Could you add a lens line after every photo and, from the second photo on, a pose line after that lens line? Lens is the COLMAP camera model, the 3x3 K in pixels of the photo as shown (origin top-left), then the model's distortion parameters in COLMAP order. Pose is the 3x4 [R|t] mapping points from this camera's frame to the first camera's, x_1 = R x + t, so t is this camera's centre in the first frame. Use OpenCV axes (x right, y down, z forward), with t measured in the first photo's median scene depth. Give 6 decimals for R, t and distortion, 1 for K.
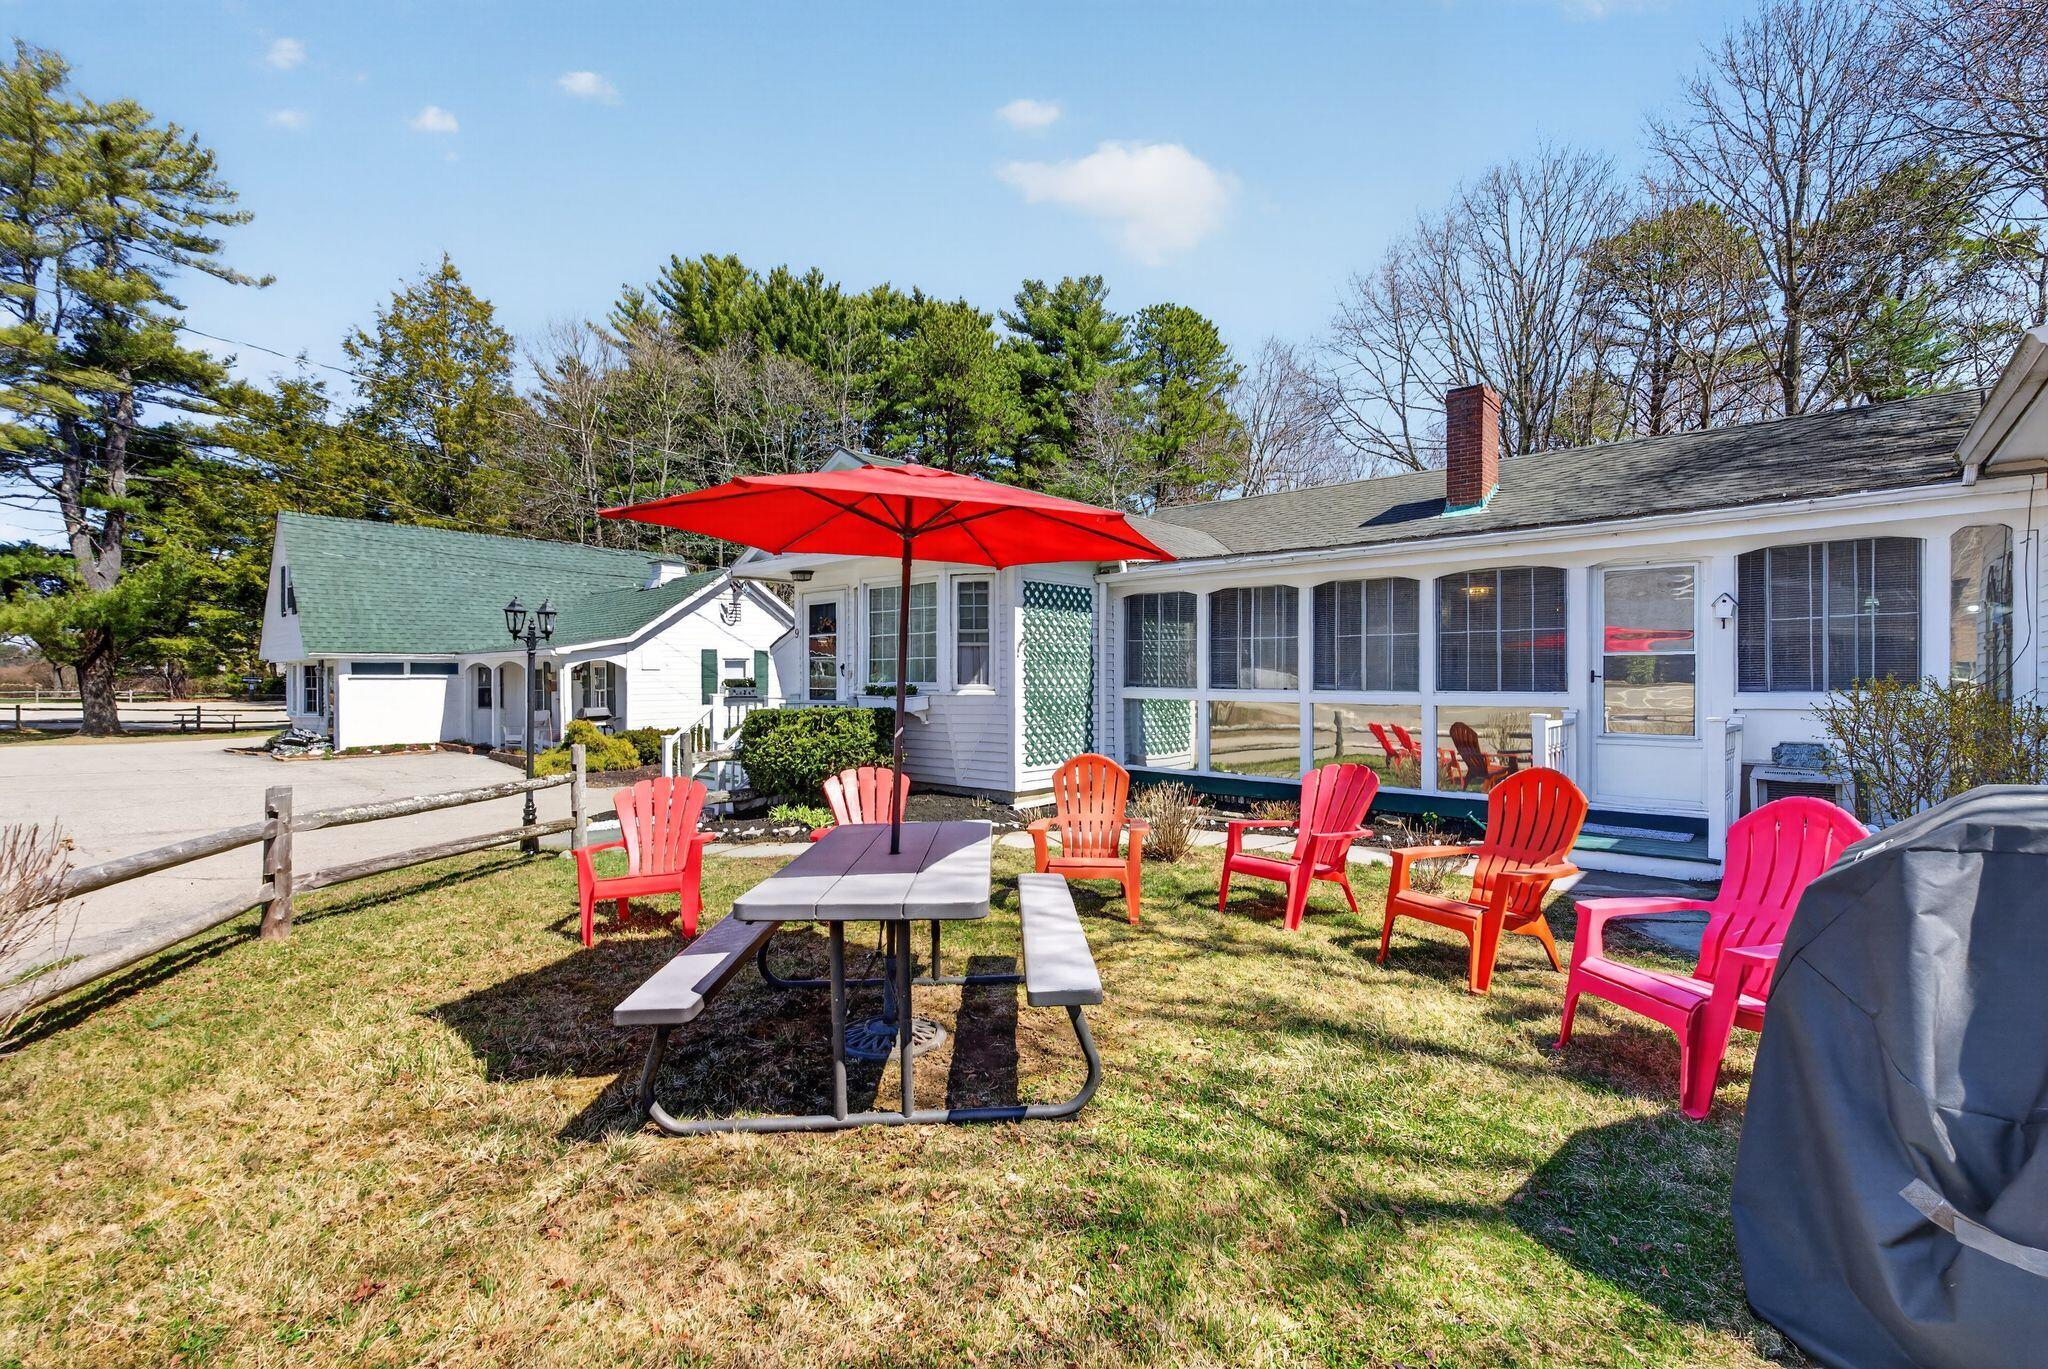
lens RADIAL K [[906.3, 0, 1024.0], [0, 906.3, 684.5], [0, 0, 1]] dist [0.014657, -0.000145]
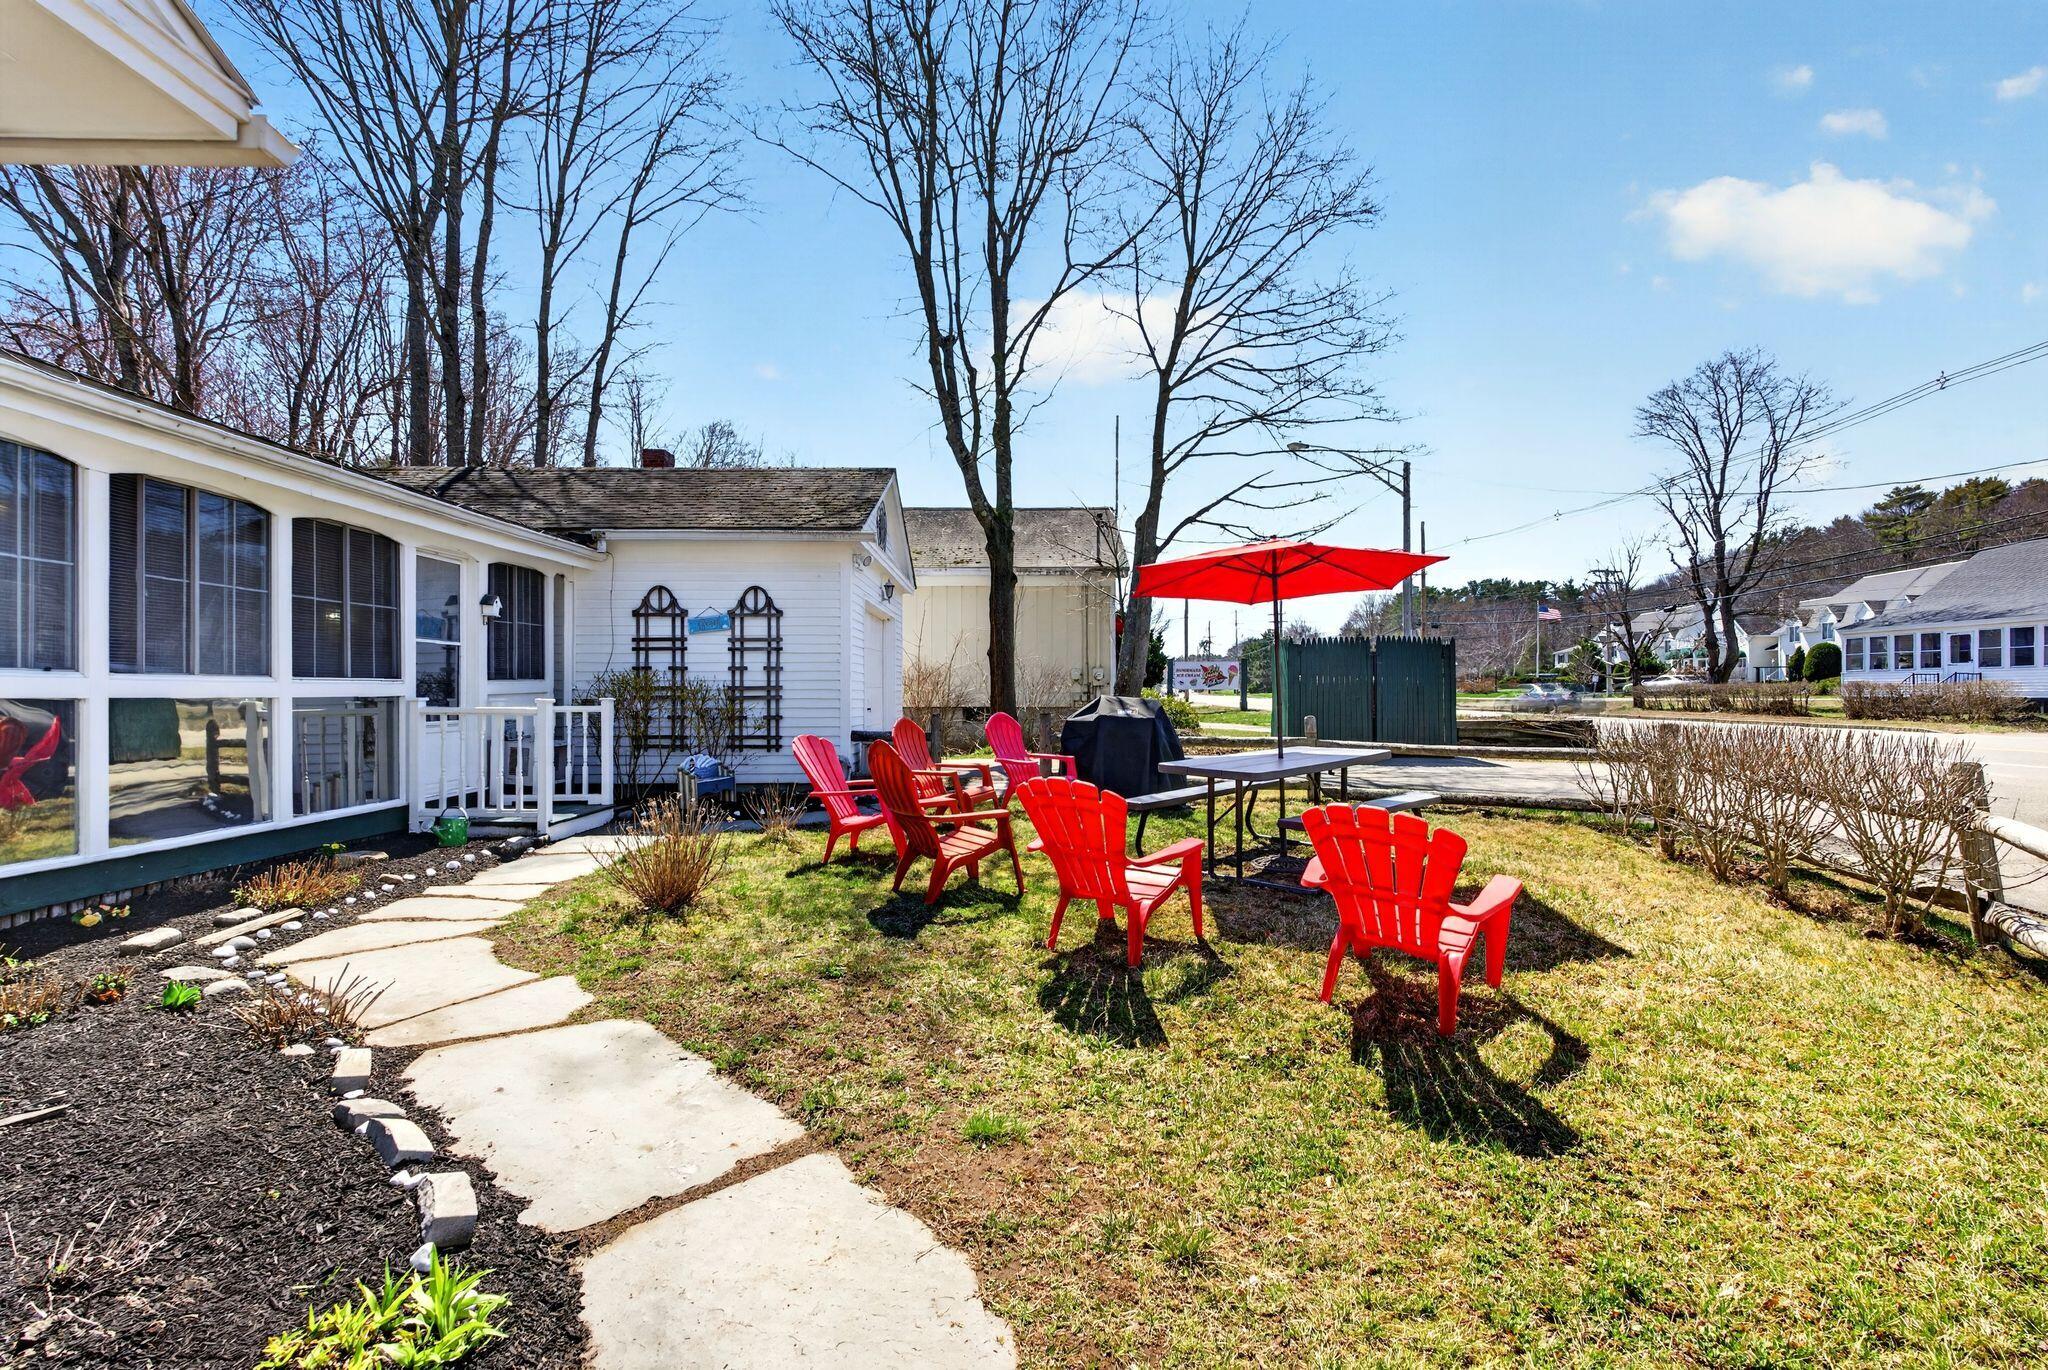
lens RADIAL K [[906.3, 0, 1024.0], [0, 906.3, 685.0], [0, 0, 1]] dist [0.014657, -0.000145]
pose [[-0.675547, 0.012453, 0.737212, -0.183599], [0.010127, 0.999920, -0.007611, 0.010313], [-0.737247, 0.002324, -0.675619, 0.424100]]
